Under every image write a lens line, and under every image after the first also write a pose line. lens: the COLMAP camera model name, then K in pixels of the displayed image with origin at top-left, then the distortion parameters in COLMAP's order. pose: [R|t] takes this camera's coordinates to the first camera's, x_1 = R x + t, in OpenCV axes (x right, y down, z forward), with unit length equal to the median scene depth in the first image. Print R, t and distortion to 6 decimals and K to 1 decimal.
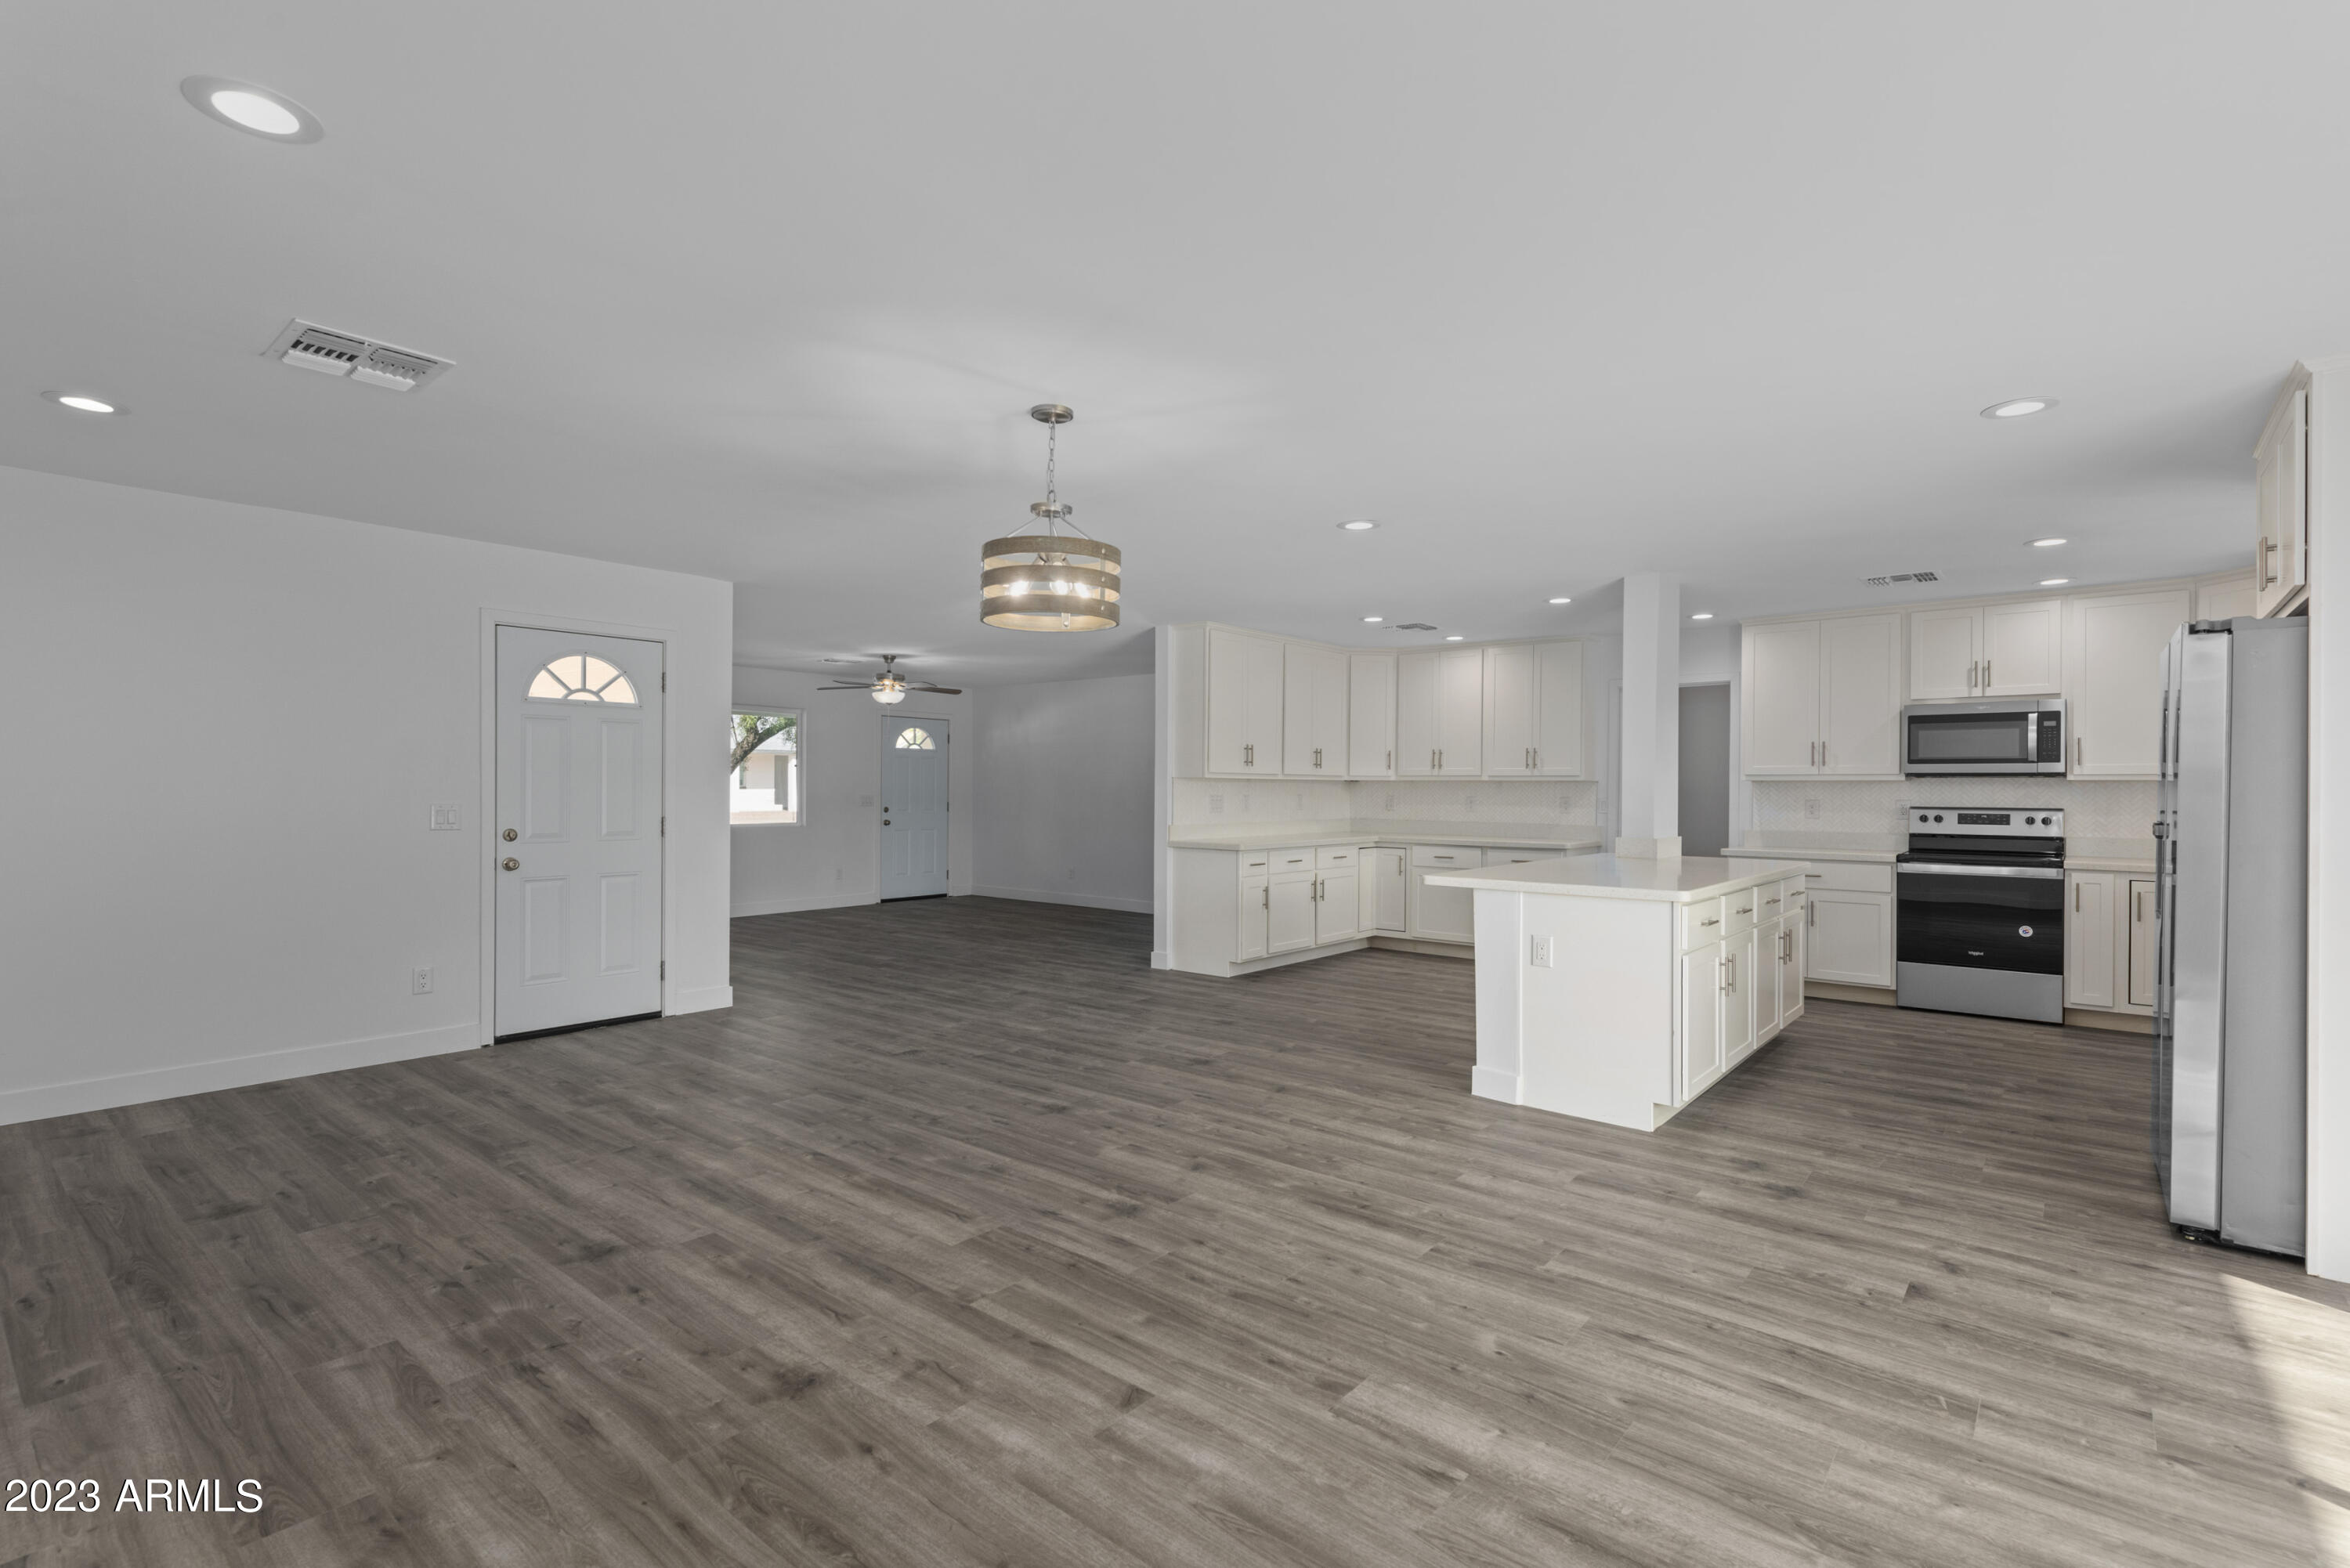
lens RADIAL K [[1079.1, 0, 1176.3], [0, 1079.1, 788.8], [0, 0, 1]] dist [0.014179, -0.009905]
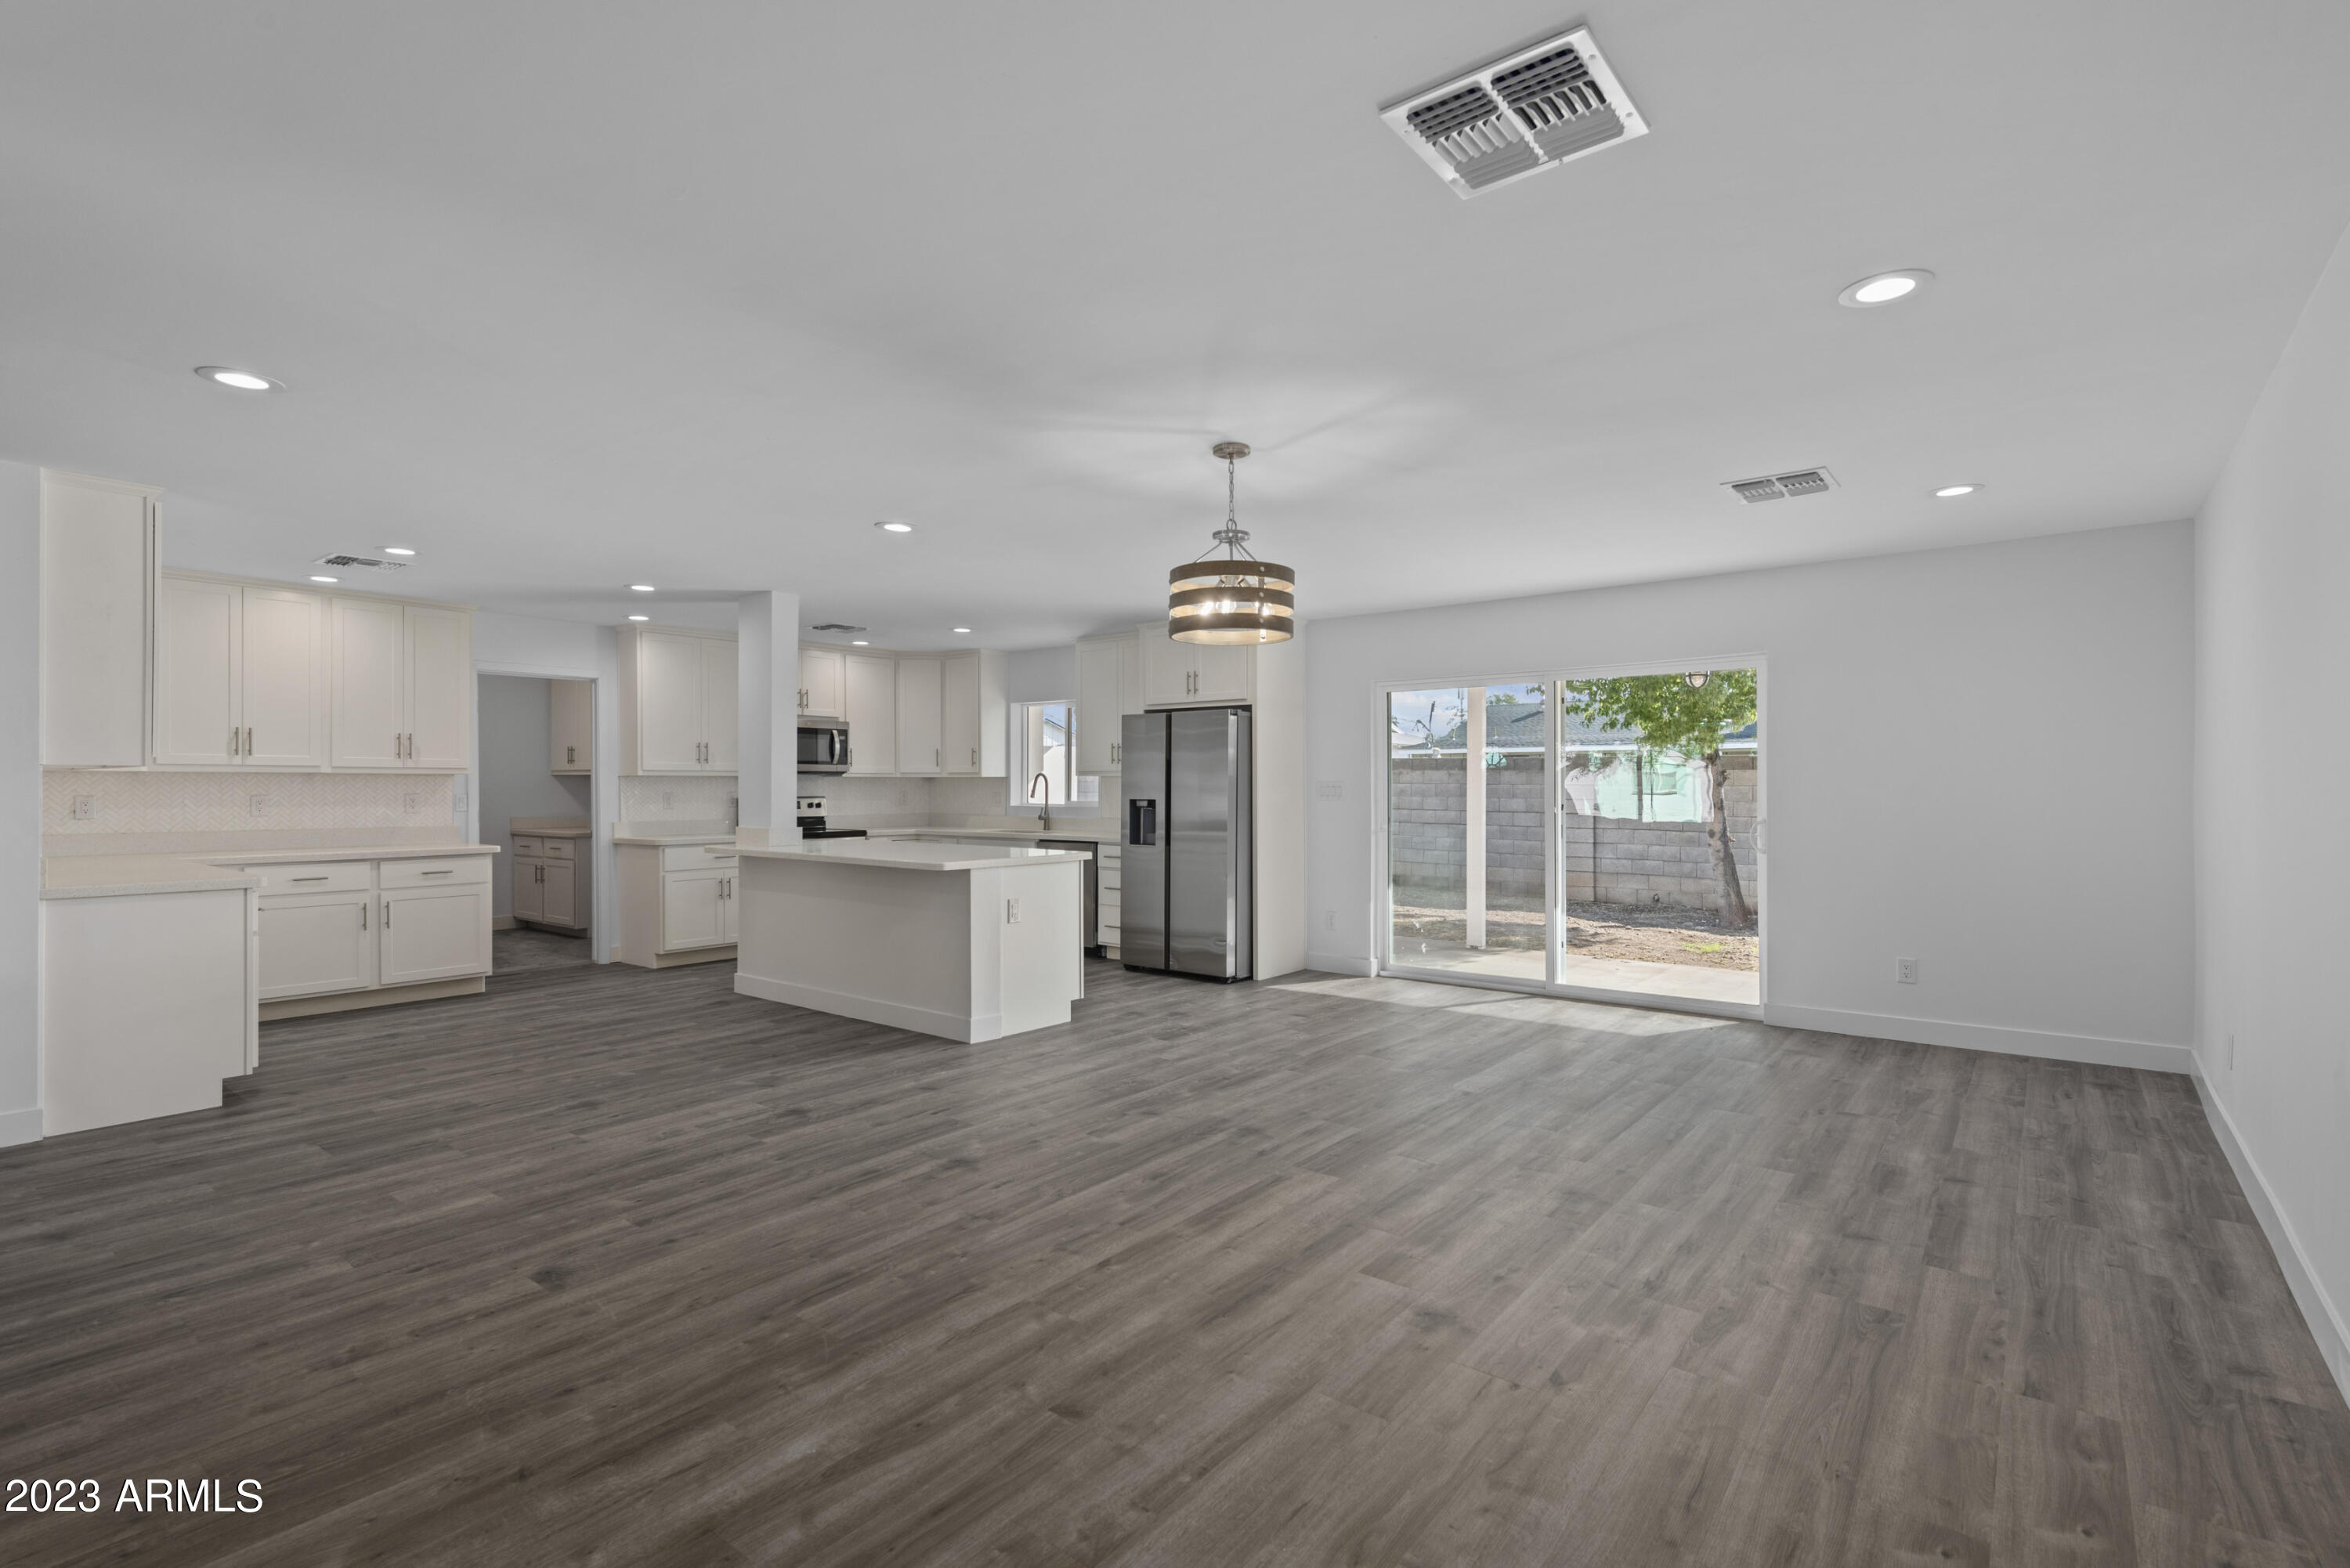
lens RADIAL K [[1095.9, 0, 1175.0], [0, 1095.9, 784.0], [0, 0, 1]] dist [0.009555, -0.001549]
pose [[-0.024992, -0.003791, 0.999680, -0.686446], [0.000347, 0.999993, 0.003800, -0.003638], [-0.999688, 0.000442, -0.024990, 0.598758]]
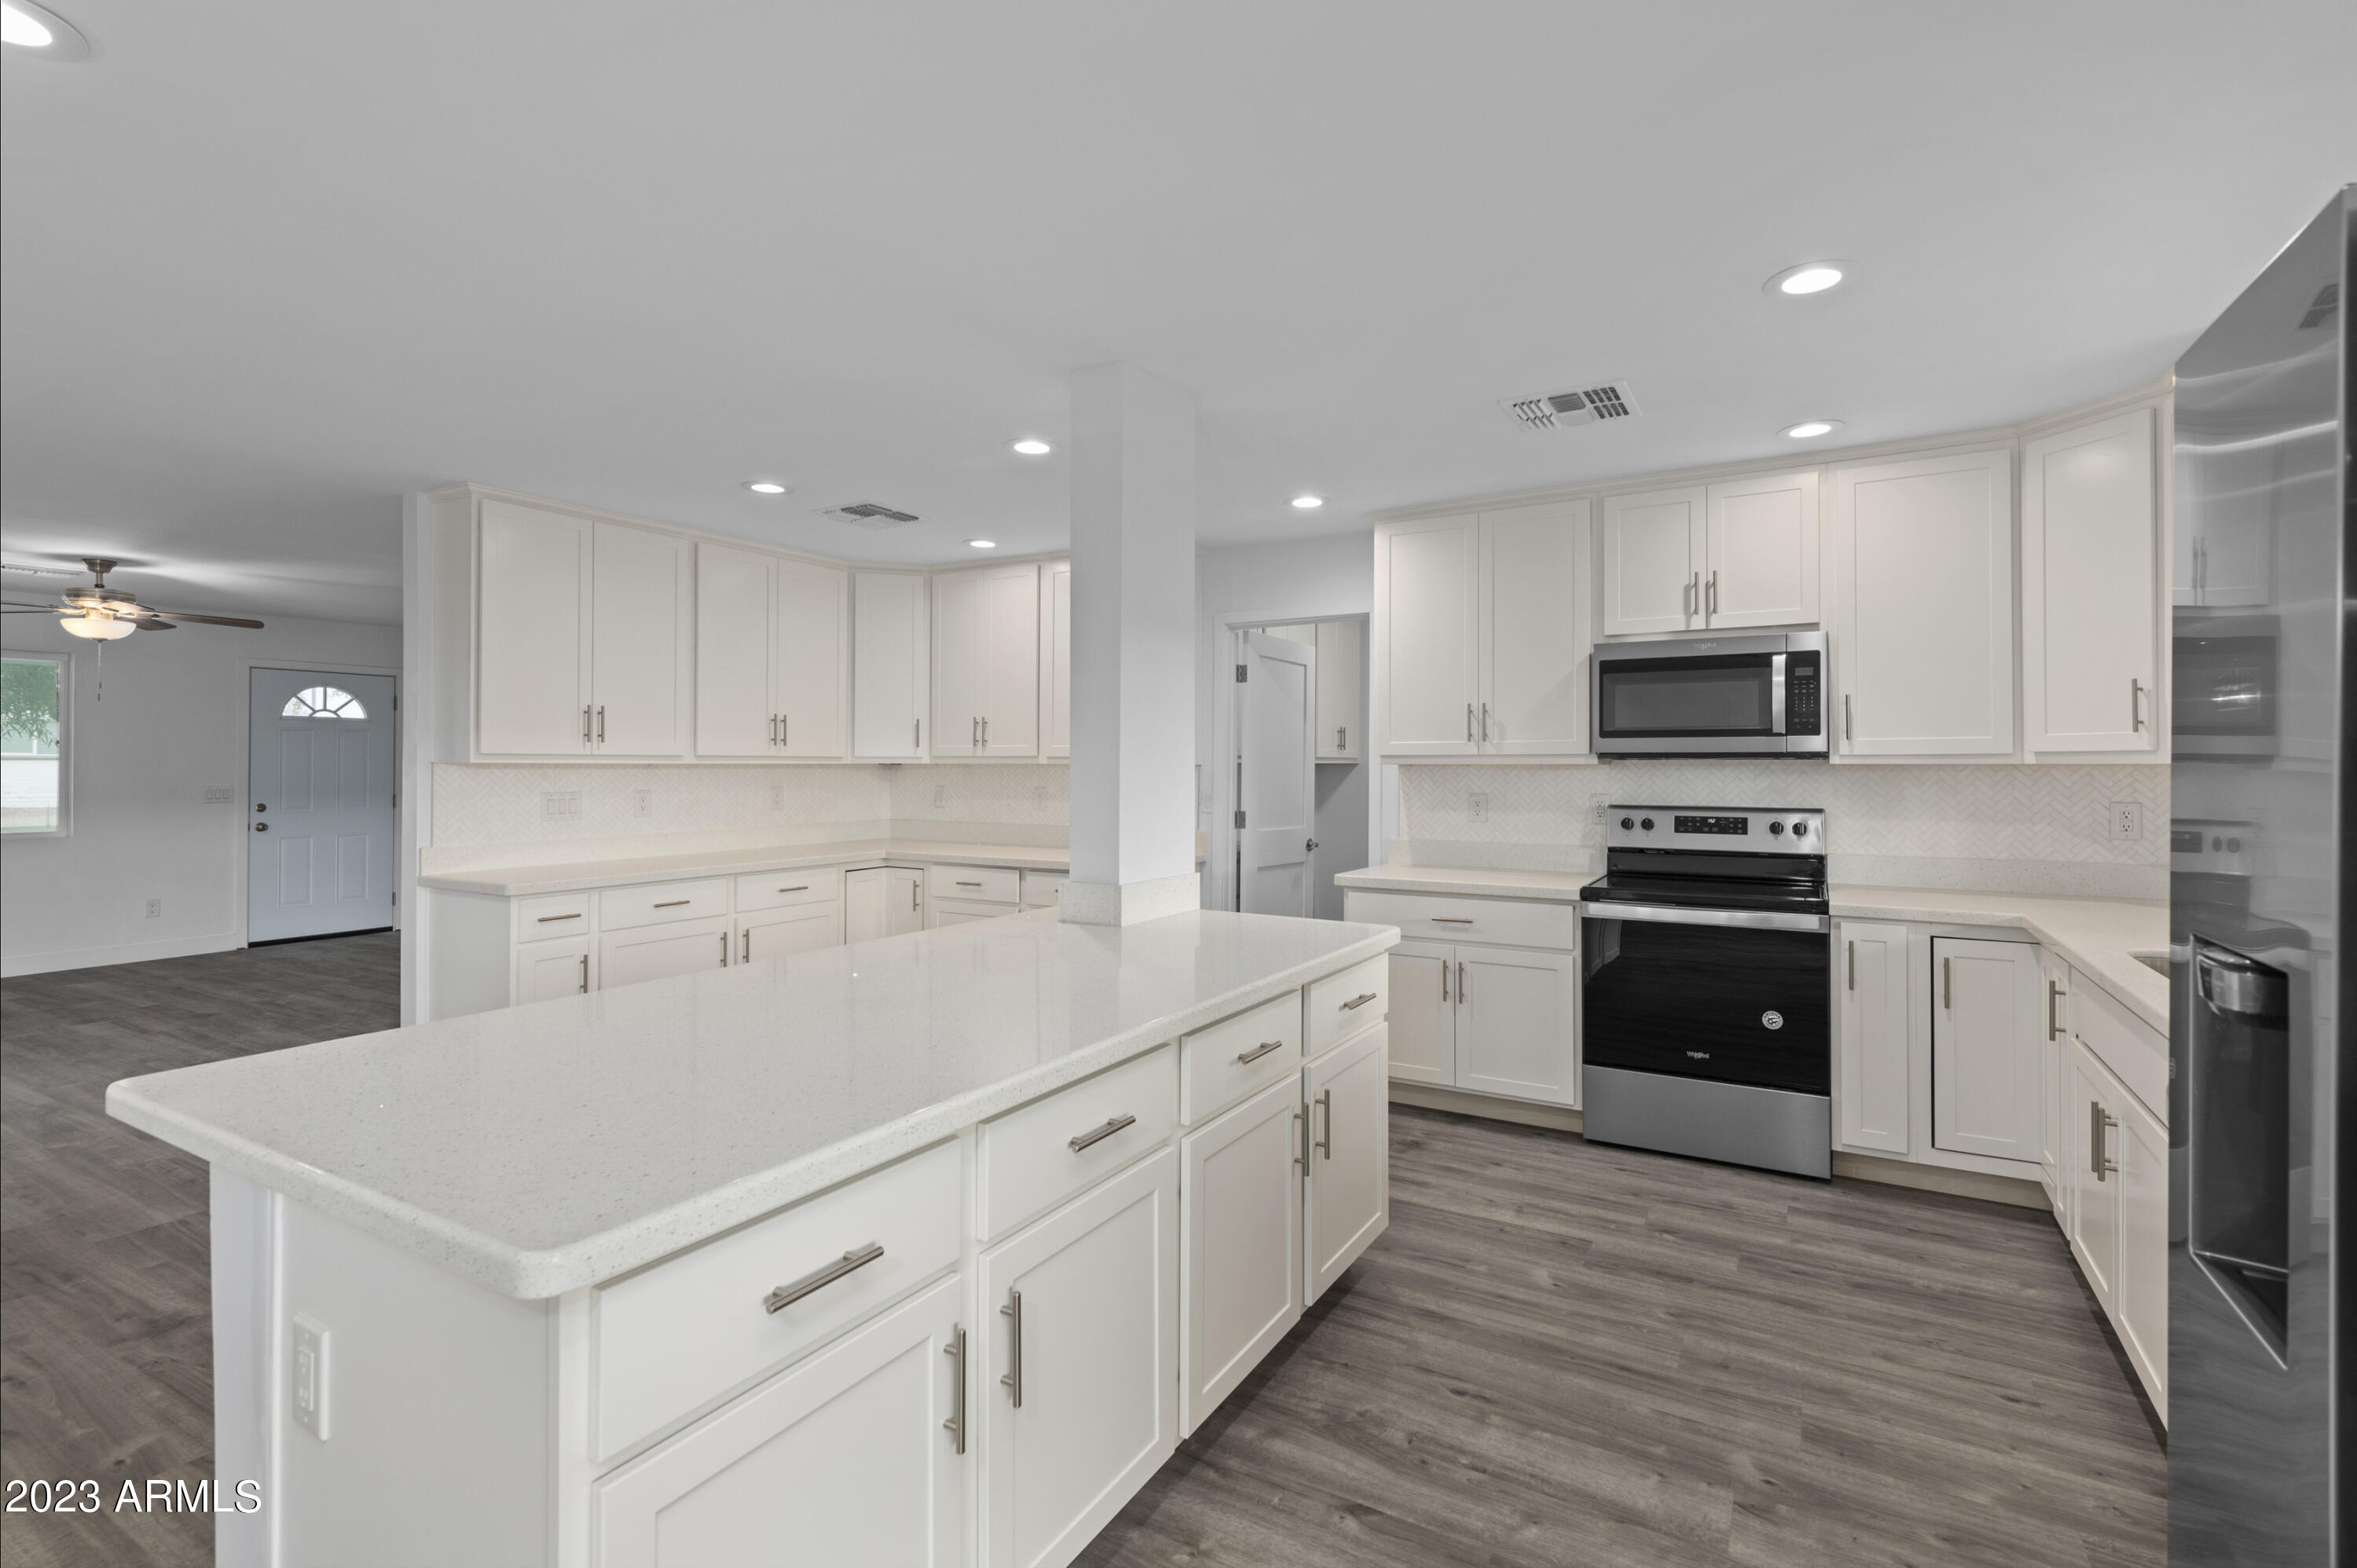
lens RADIAL K [[1059.1, 0, 1204.9], [0, 1059.1, 753.7], [0, 0, 1]] dist [0.003744, 0.000897]
pose [[0.983613, -0.002099, 0.180280, 0.371716], [0.004133, 0.999932, -0.010908, -0.009104], [-0.180245, 0.011475, 0.983555, 0.481385]]
